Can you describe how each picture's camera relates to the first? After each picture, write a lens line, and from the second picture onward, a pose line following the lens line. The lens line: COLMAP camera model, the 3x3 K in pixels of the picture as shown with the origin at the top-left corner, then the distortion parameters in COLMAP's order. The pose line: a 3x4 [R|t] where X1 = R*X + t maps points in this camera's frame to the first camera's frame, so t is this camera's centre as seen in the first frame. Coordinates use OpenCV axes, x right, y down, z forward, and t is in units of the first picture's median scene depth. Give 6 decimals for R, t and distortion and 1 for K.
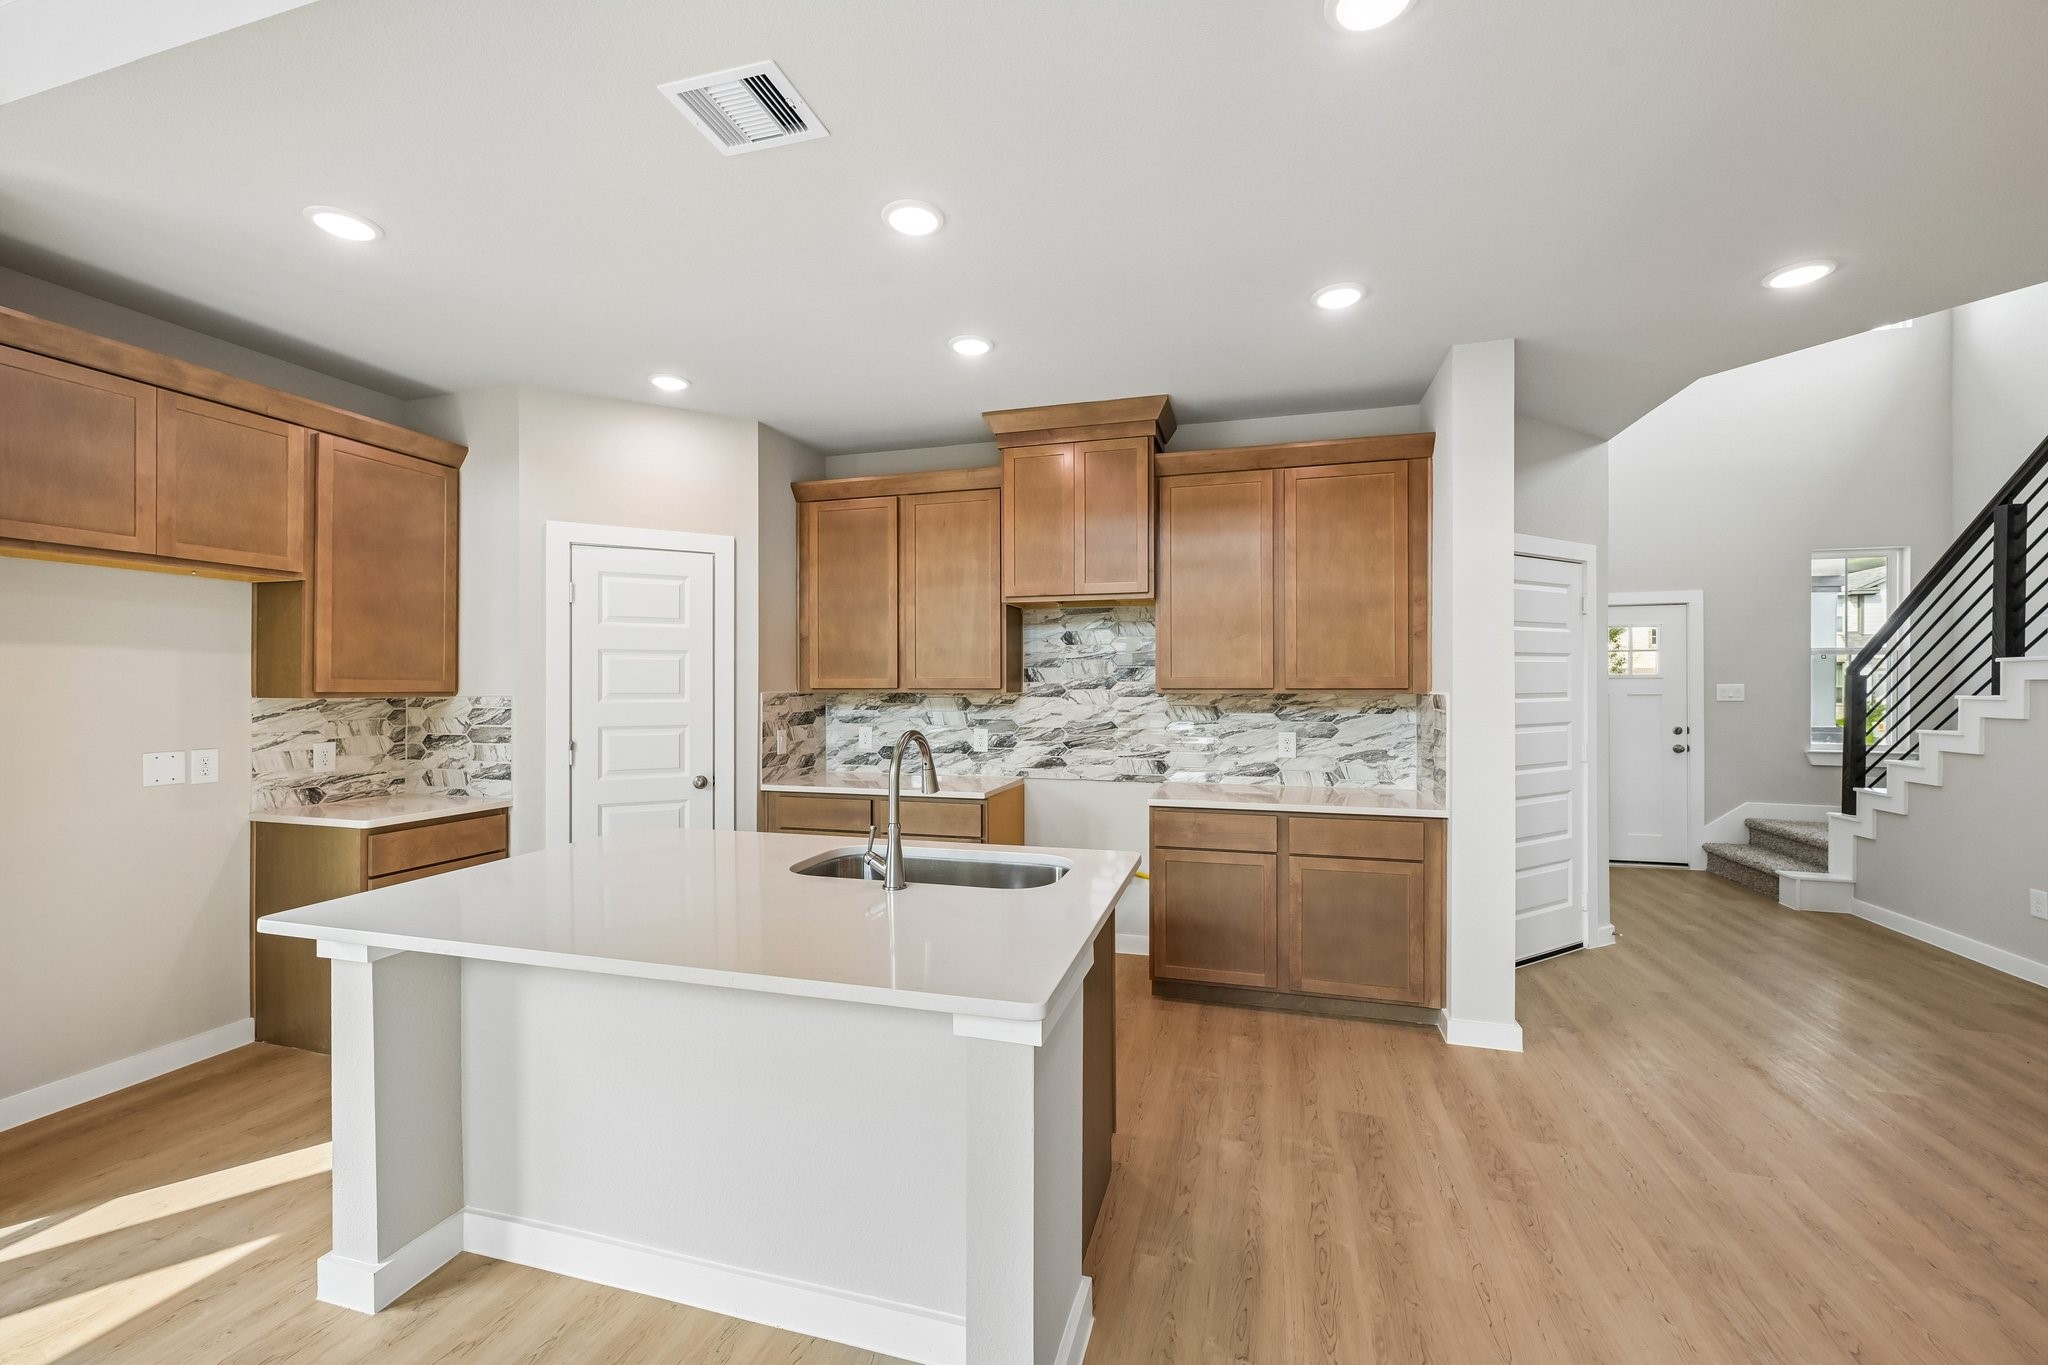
lens RADIAL K [[814.8, 0, 1034.0], [0, 814.8, 678.6], [0, 0, 1]] dist [0.001044, 0.000650]
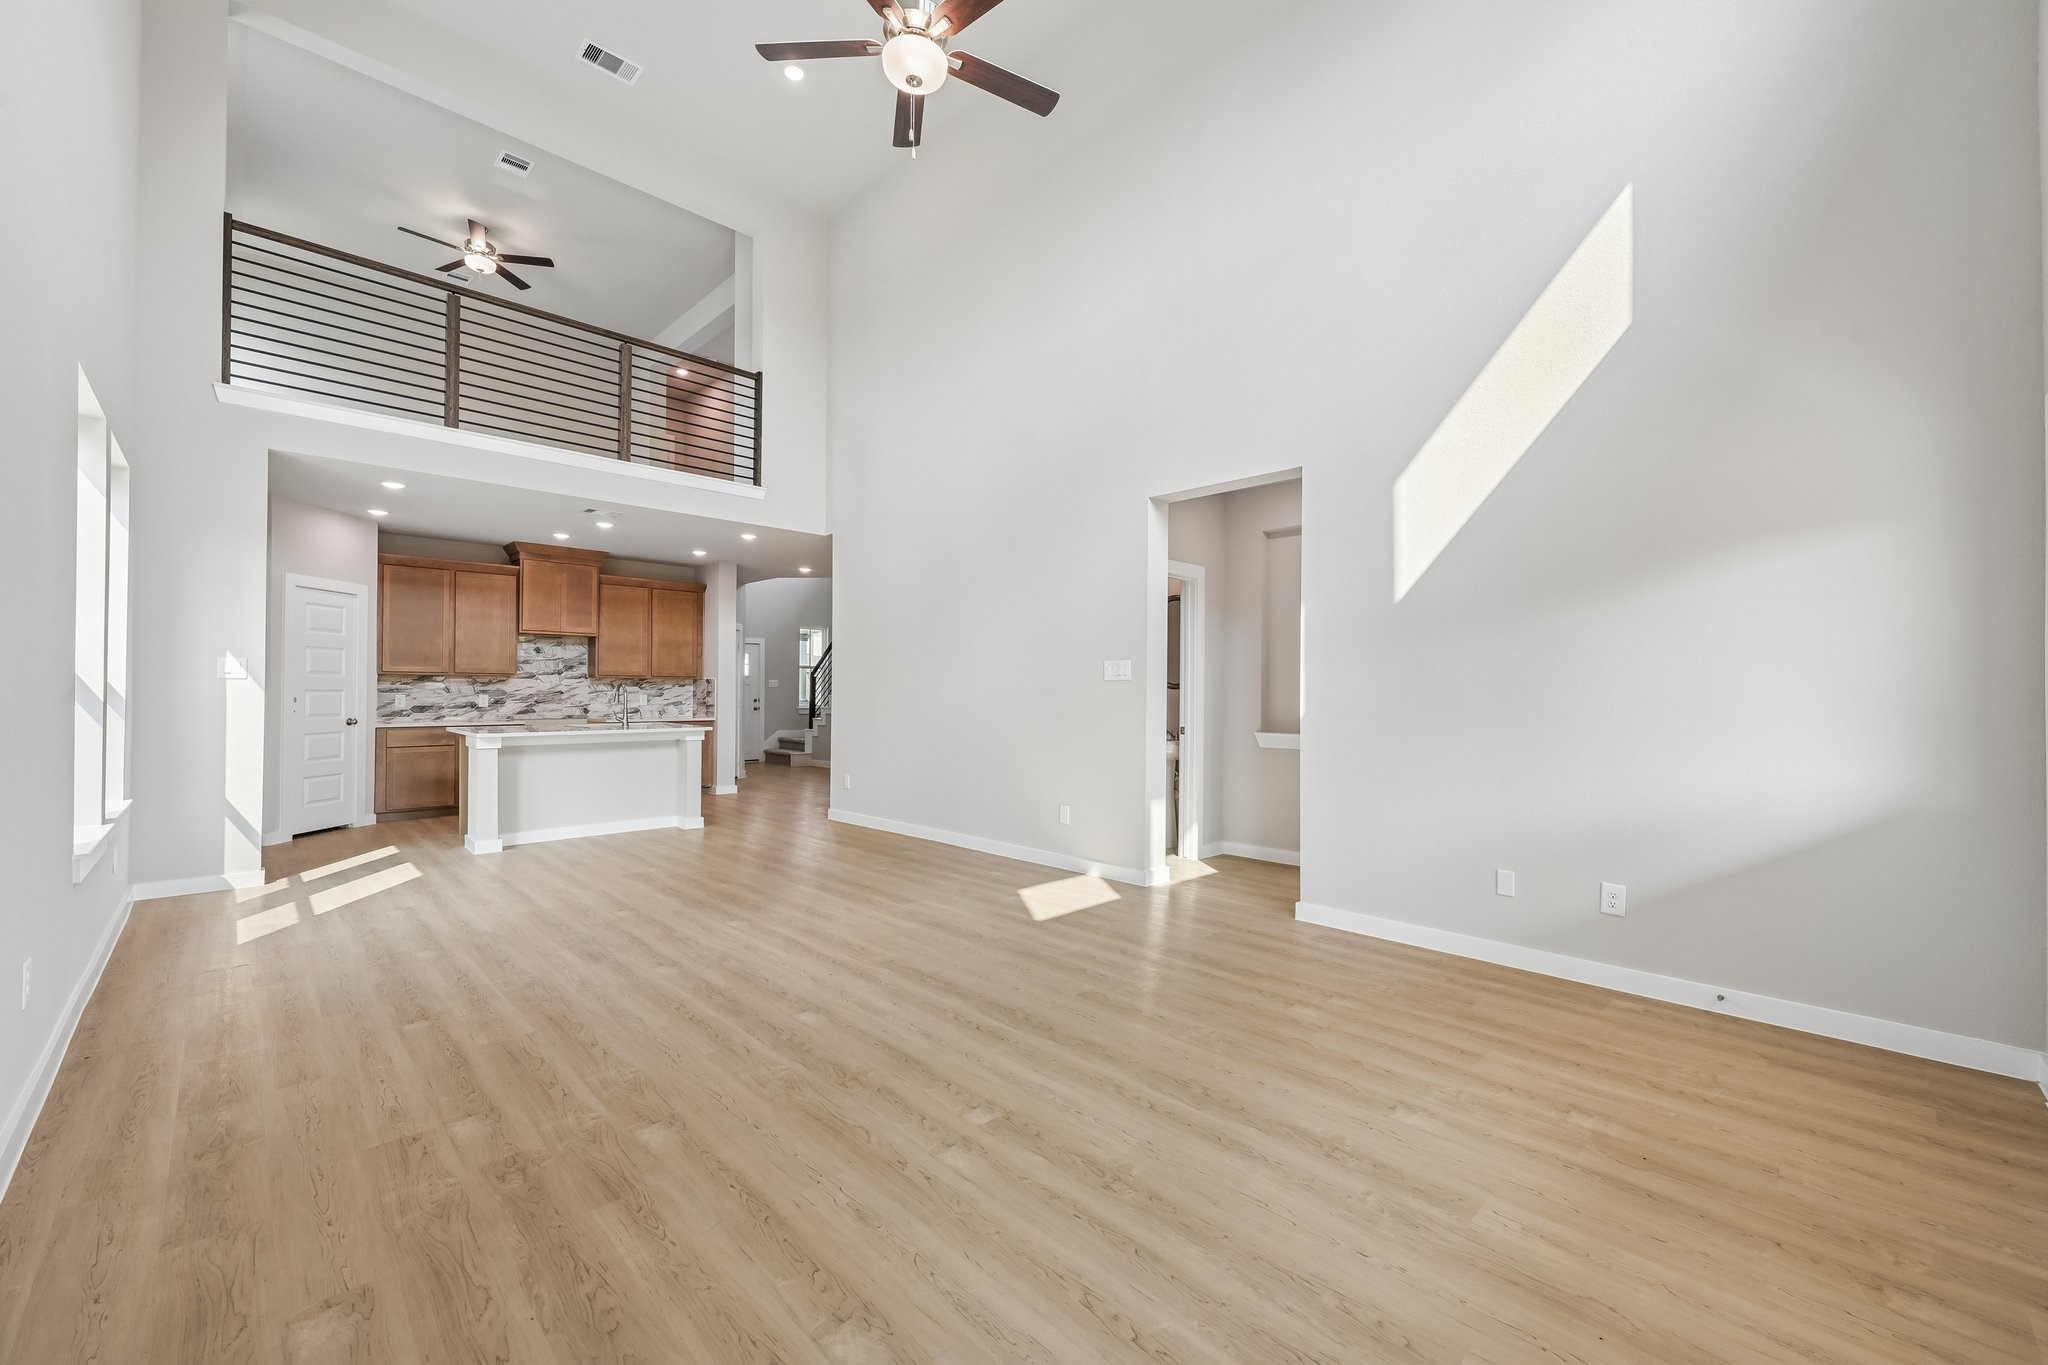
lens RADIAL K [[814.8, 0, 1017.9], [0, 814.8, 700.3], [0, 0, 1]] dist [0.001044, 0.000650]
pose [[0.501761, -0.005321, 0.864990, -1.147232], [-0.010700, 0.999866, 0.012358, 0.039413], [-0.864940, -0.015457, 0.501637, -1.094081]]
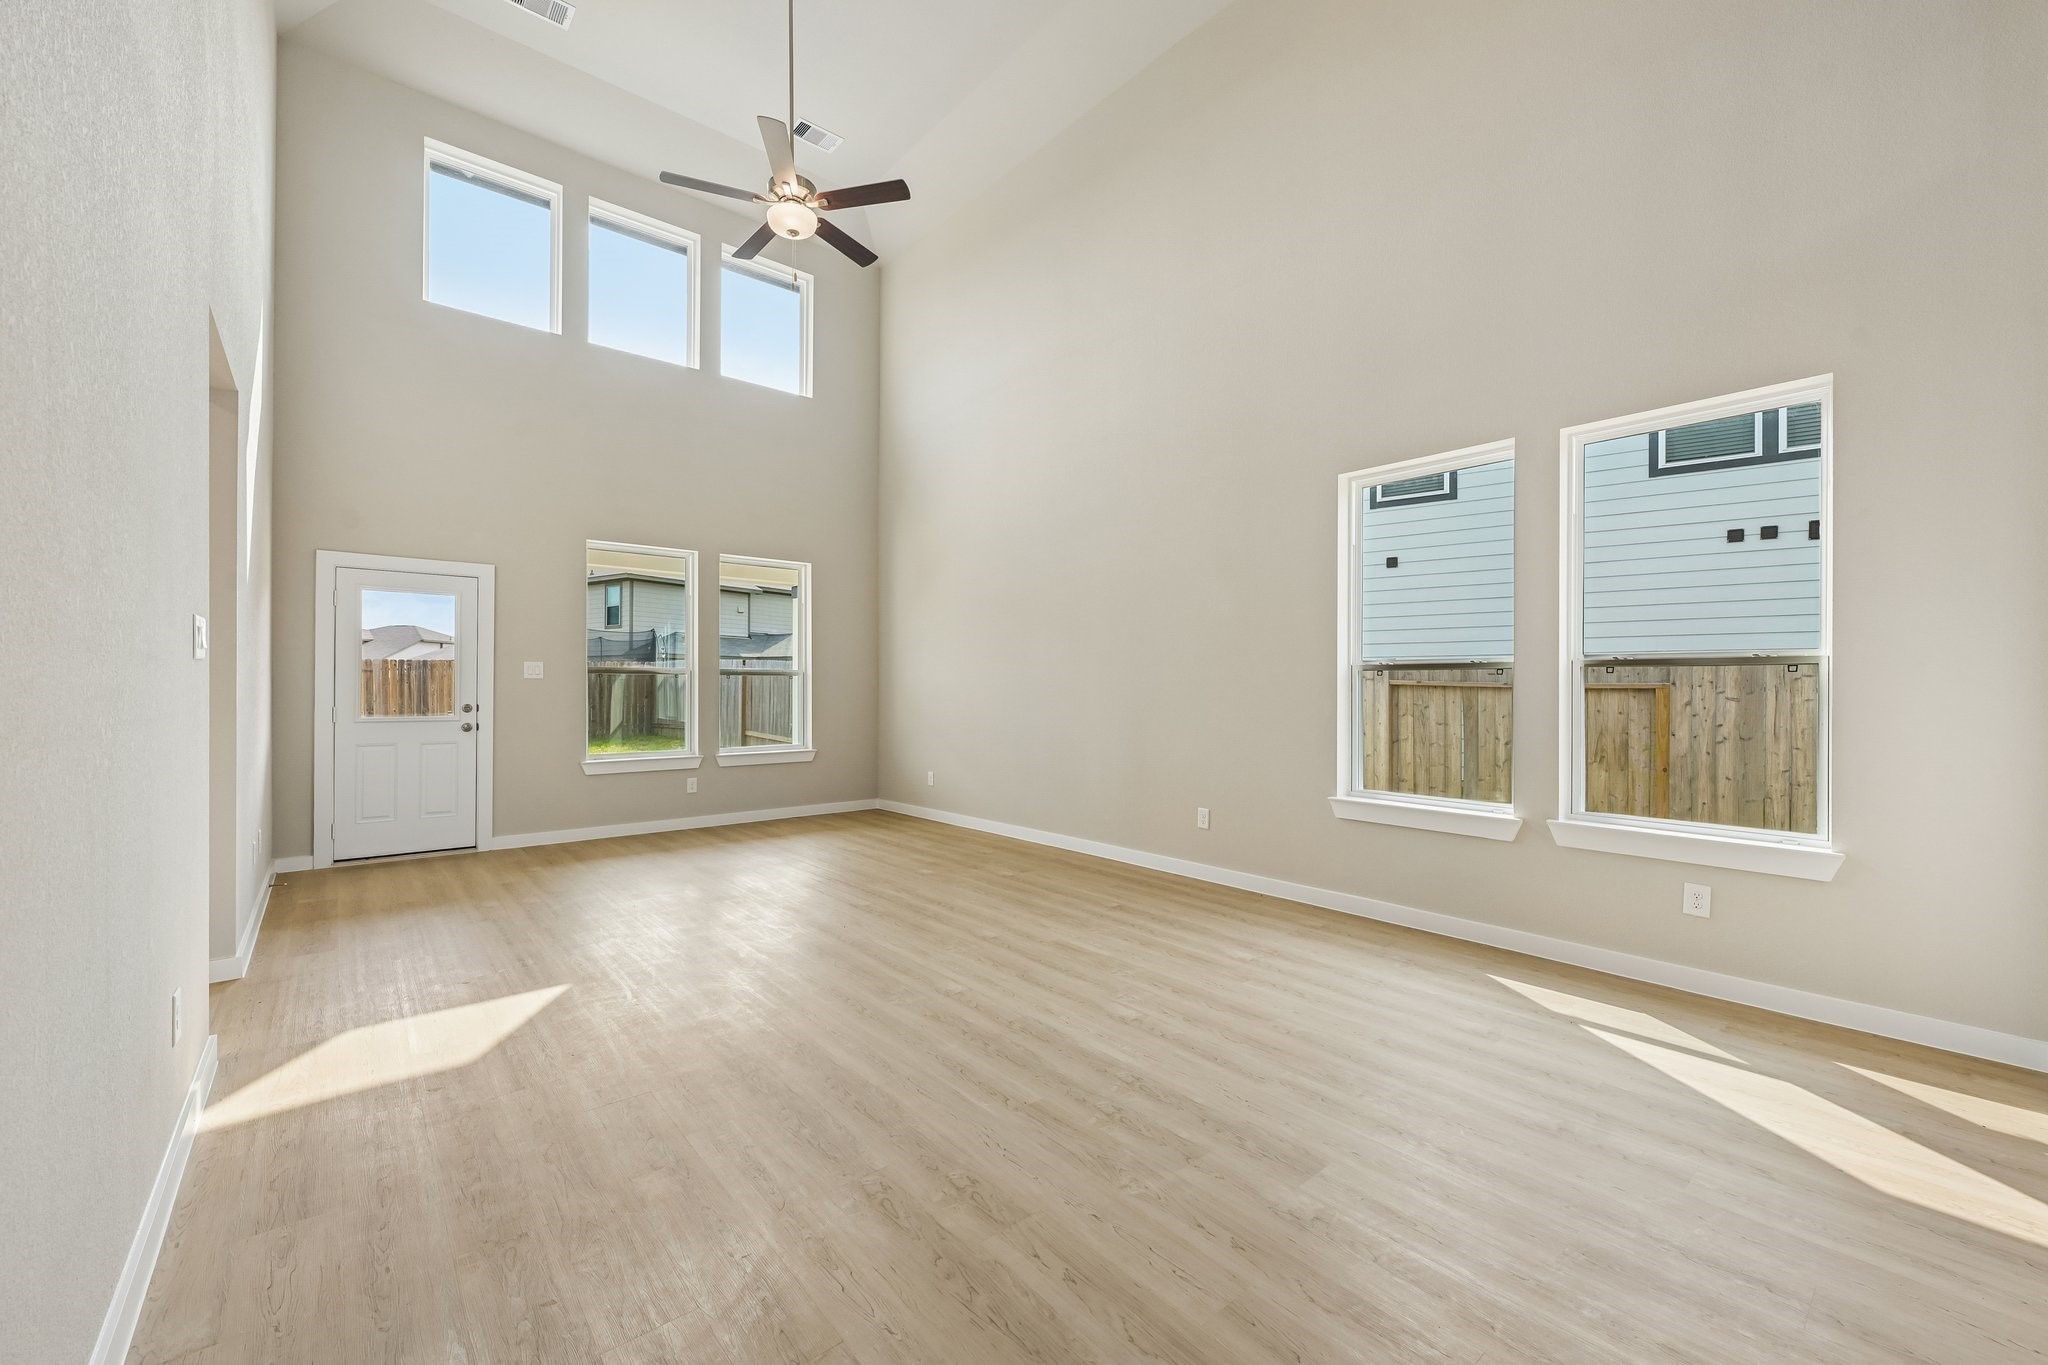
lens RADIAL K [[814.8, 0, 1021.2], [0, 814.8, 680.7], [0, 0, 1]] dist [0.001044, 0.000650]
pose [[-0.559321, -0.008861, -0.828904, 0.160021], [0.001554, 0.999930, -0.011738, 0.046458], [0.828950, -0.007854, -0.559268, 0.200299]]
